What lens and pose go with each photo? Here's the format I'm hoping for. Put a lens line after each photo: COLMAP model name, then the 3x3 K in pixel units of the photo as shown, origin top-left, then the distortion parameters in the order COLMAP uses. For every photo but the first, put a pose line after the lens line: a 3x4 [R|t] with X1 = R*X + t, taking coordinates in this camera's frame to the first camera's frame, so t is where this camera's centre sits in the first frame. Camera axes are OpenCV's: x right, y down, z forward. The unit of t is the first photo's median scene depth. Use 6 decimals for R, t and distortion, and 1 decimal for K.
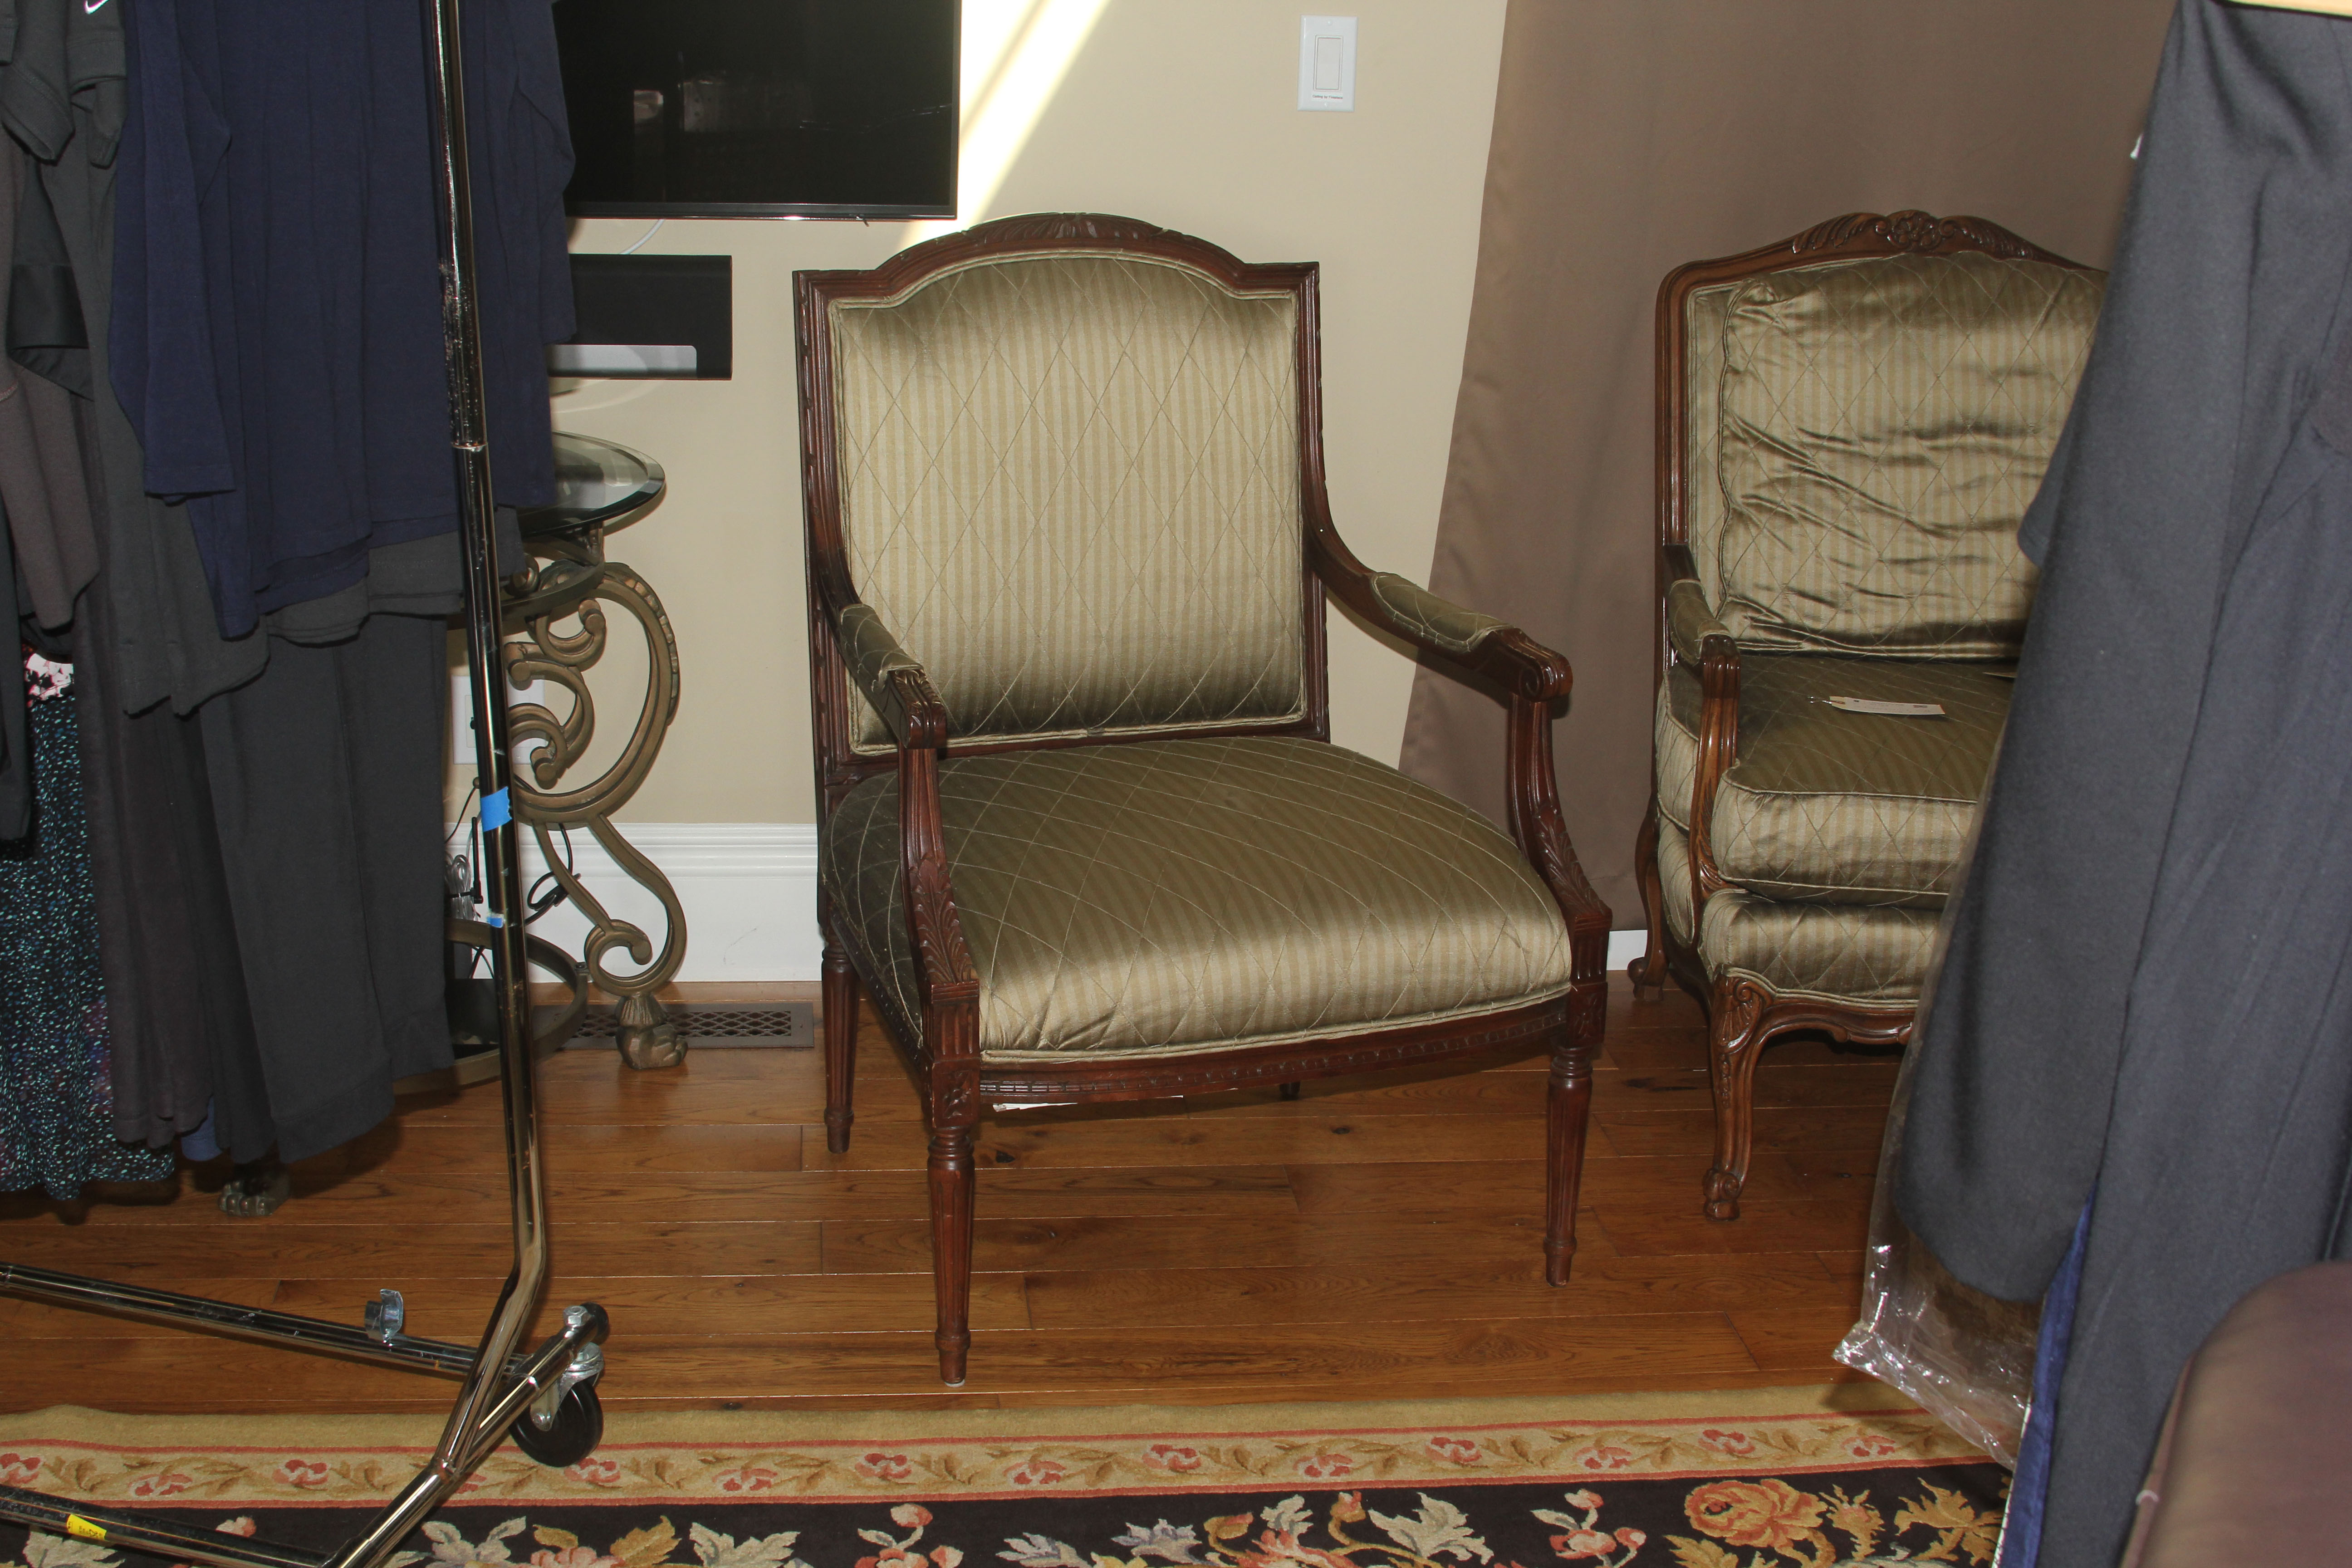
lens RADIAL K [[2977.1, 0, 1176.0], [0, 2977.1, 784.0], [0, 0, 1]] dist [-0.154229, 0.072424]
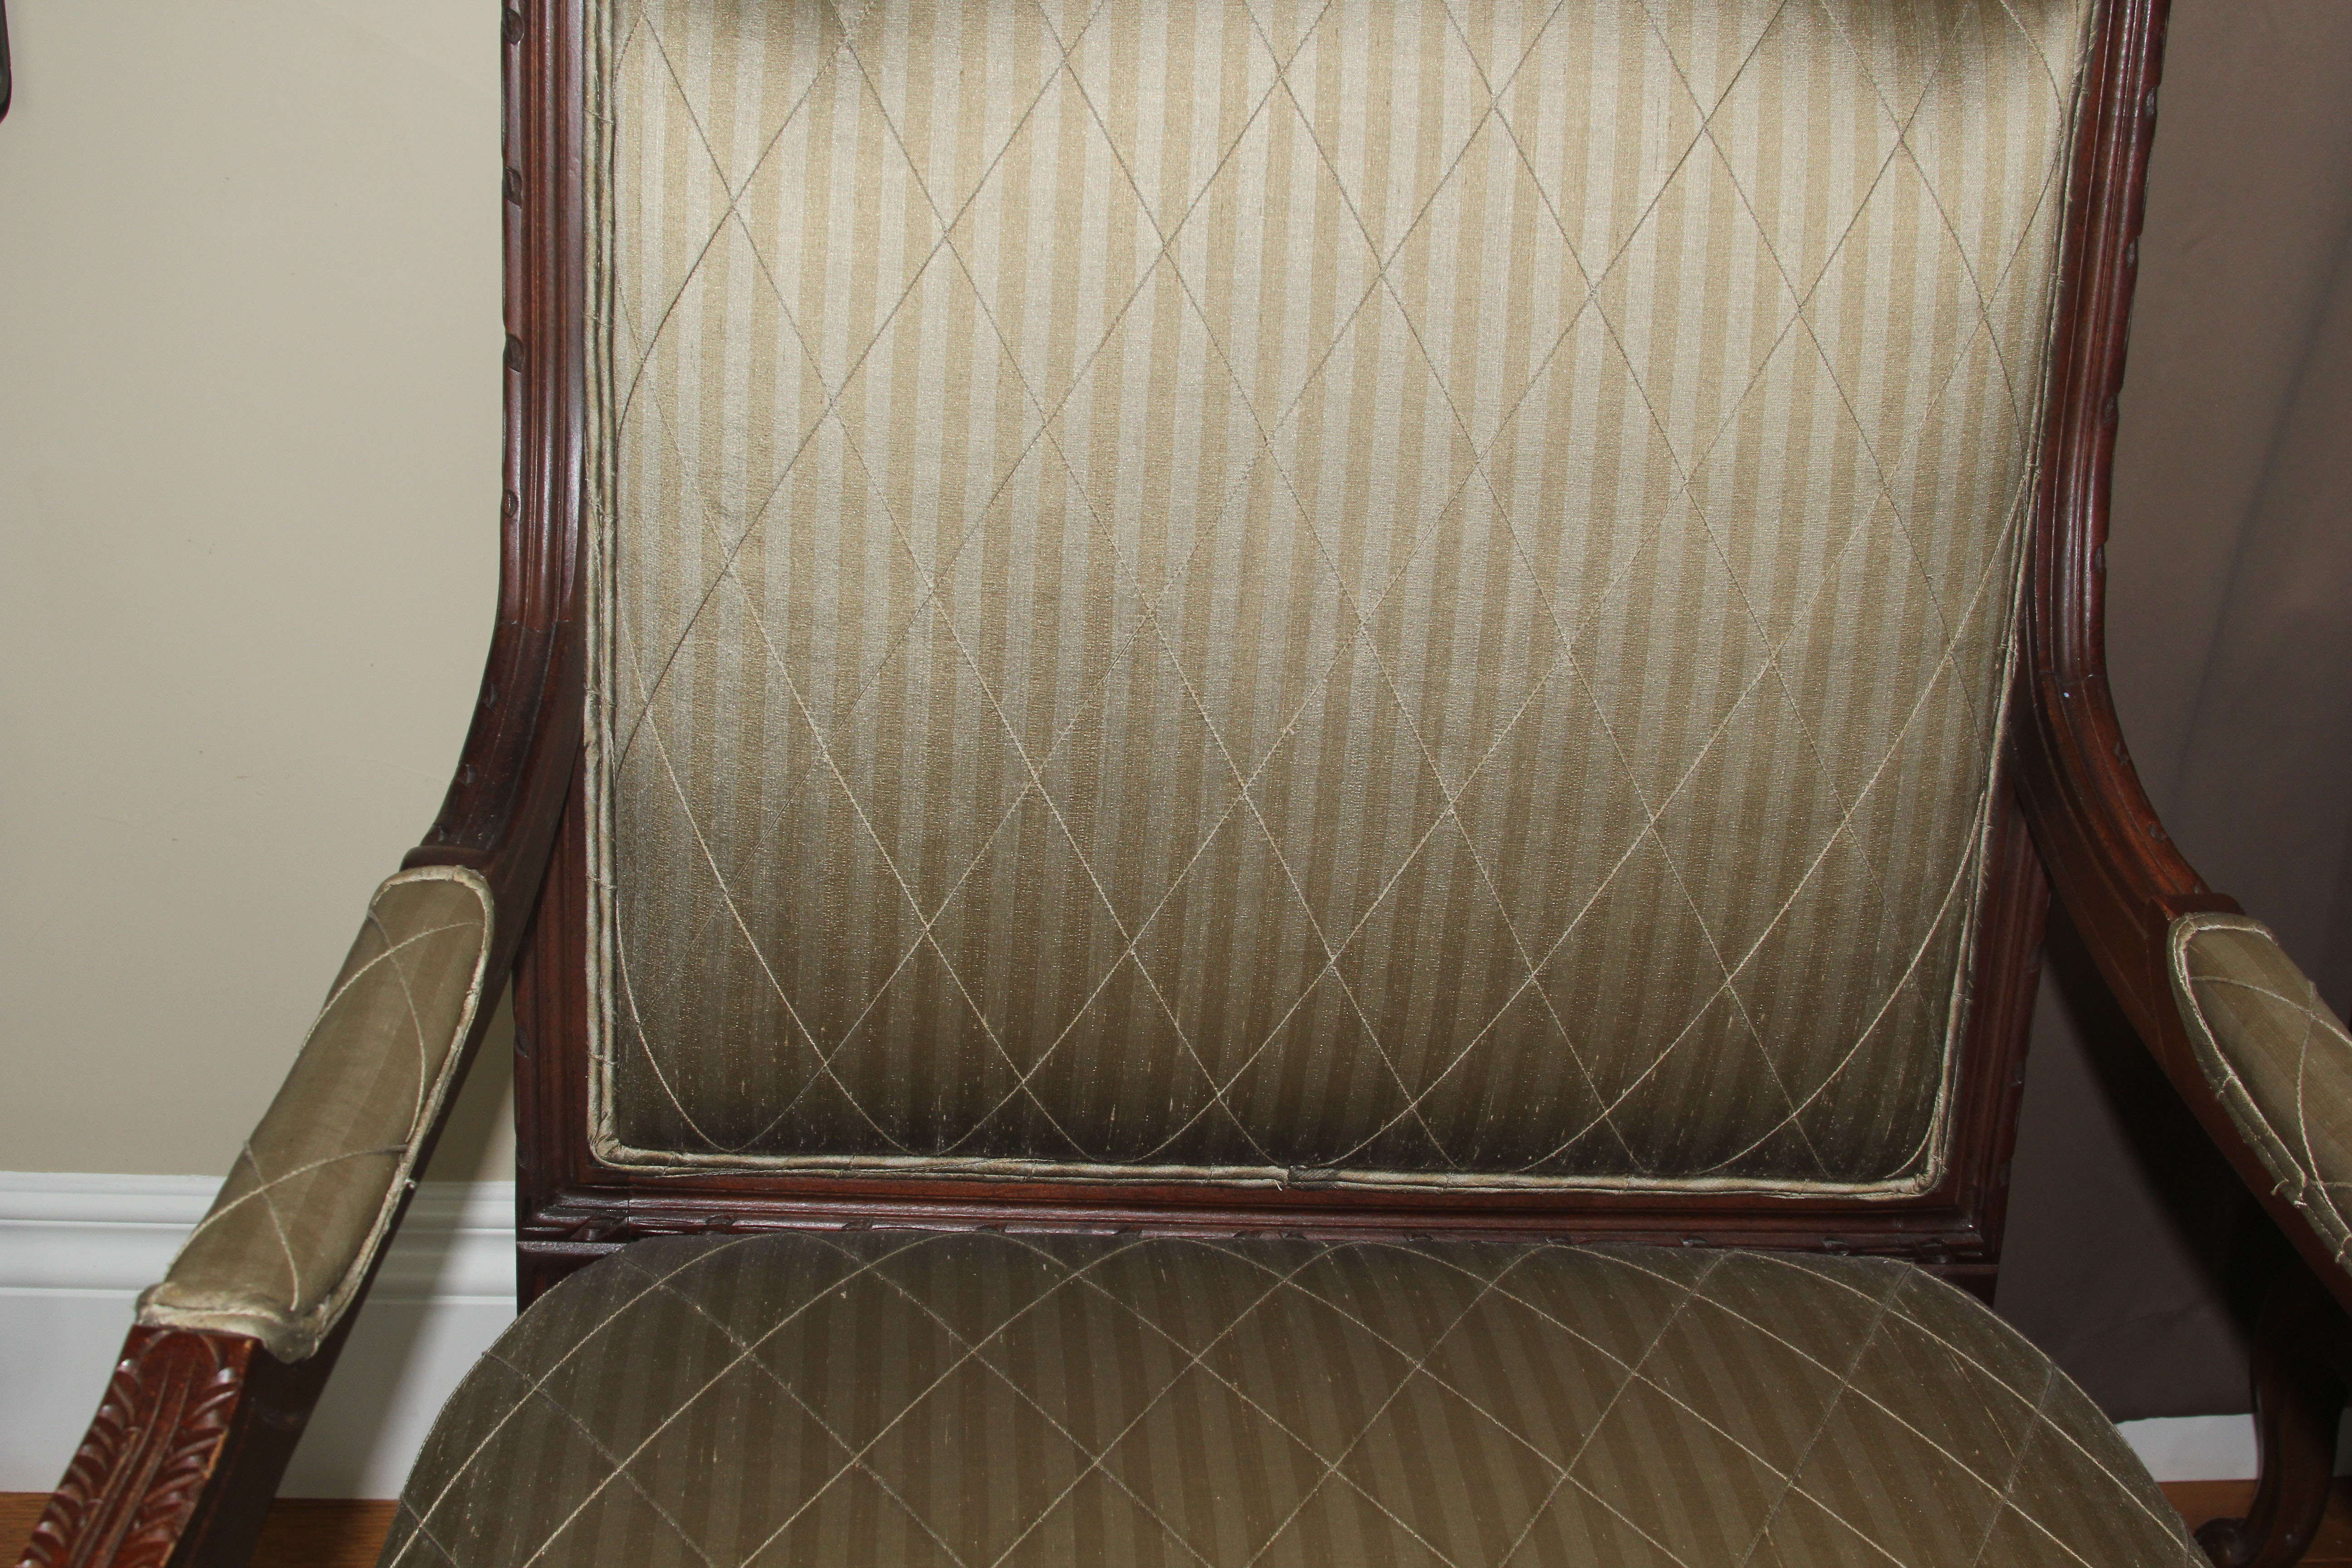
lens RADIAL K [[2977.1, 0, 1176.0], [0, 2977.1, 784.0], [0, 0, 1]] dist [-0.154229, 0.072424]
pose [[0.946608, 0.162003, -0.278726, 0.048785], [-0.119541, 0.979320, 0.163222, -0.119612], [0.299404, -0.121188, 0.946399, 0.669066]]
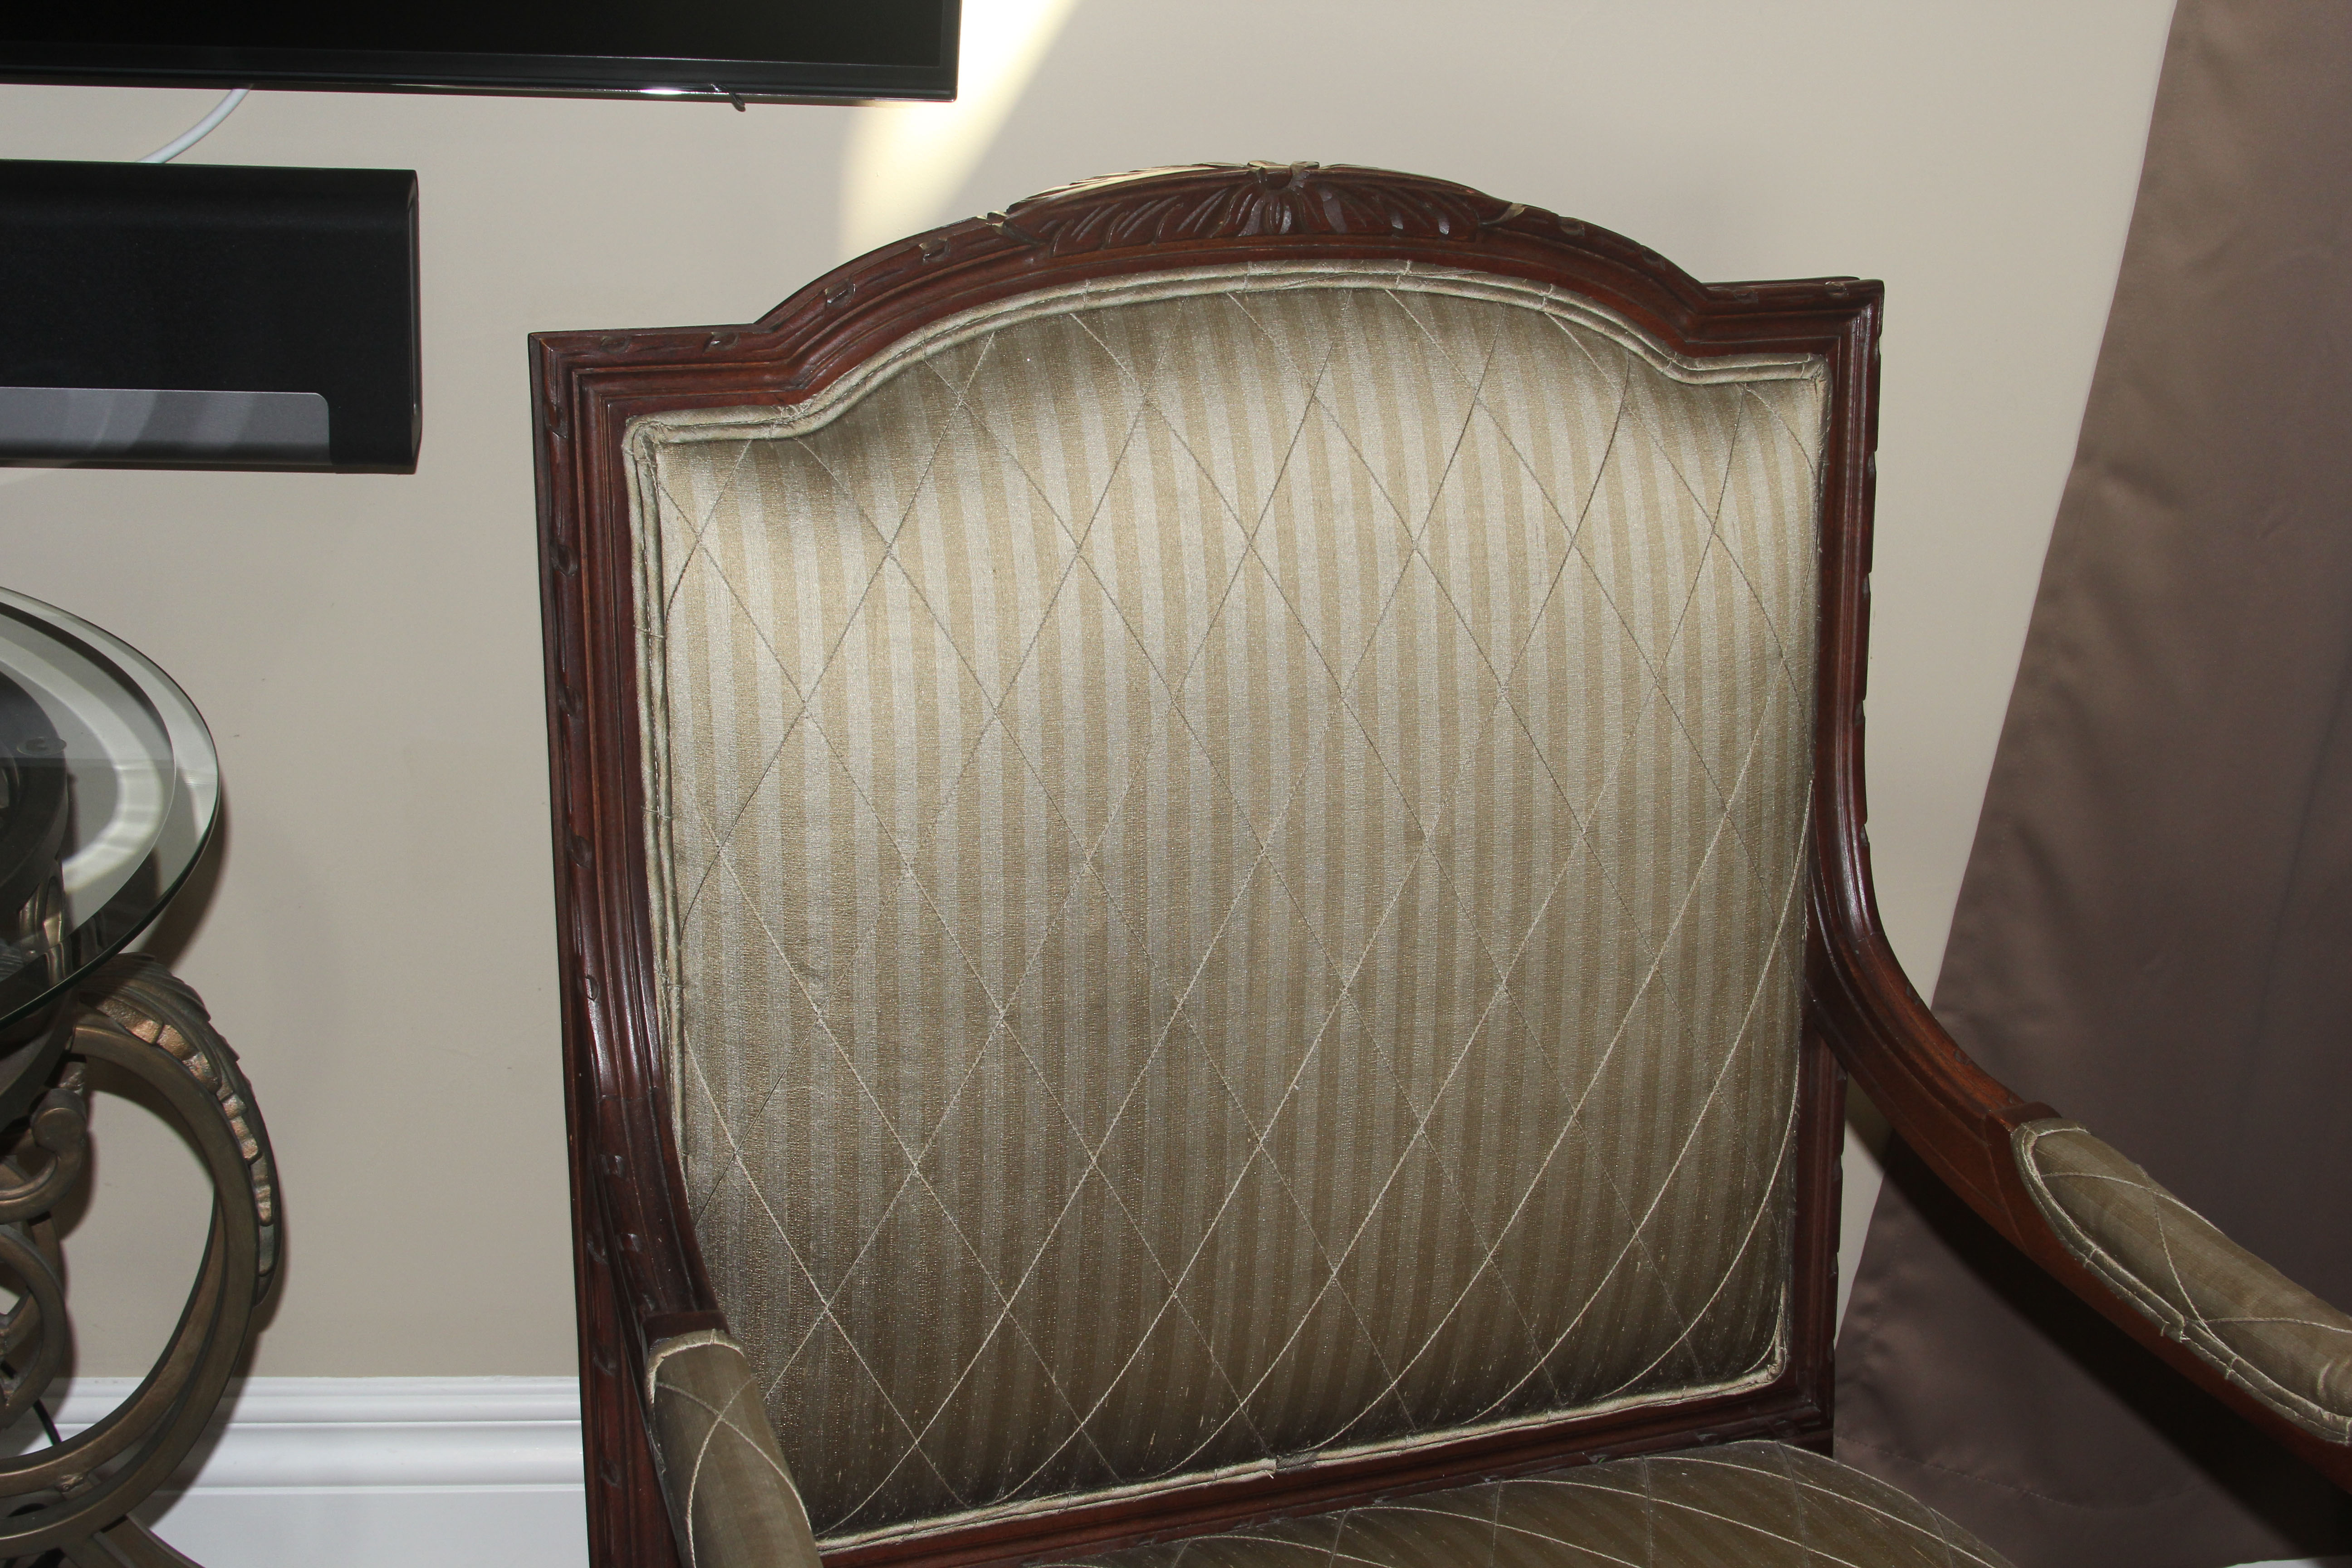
lens RADIAL K [[3513.9, 0, 1176.0], [0, 3513.9, 784.0], [0, 0, 1]] dist [-0.102562, -0.024090]
pose [[0.999563, 0.021849, 0.019910, -0.054961], [-0.023679, 0.995015, 0.096871, -0.154982], [-0.017694, -0.097300, 0.995098, 0.539939]]
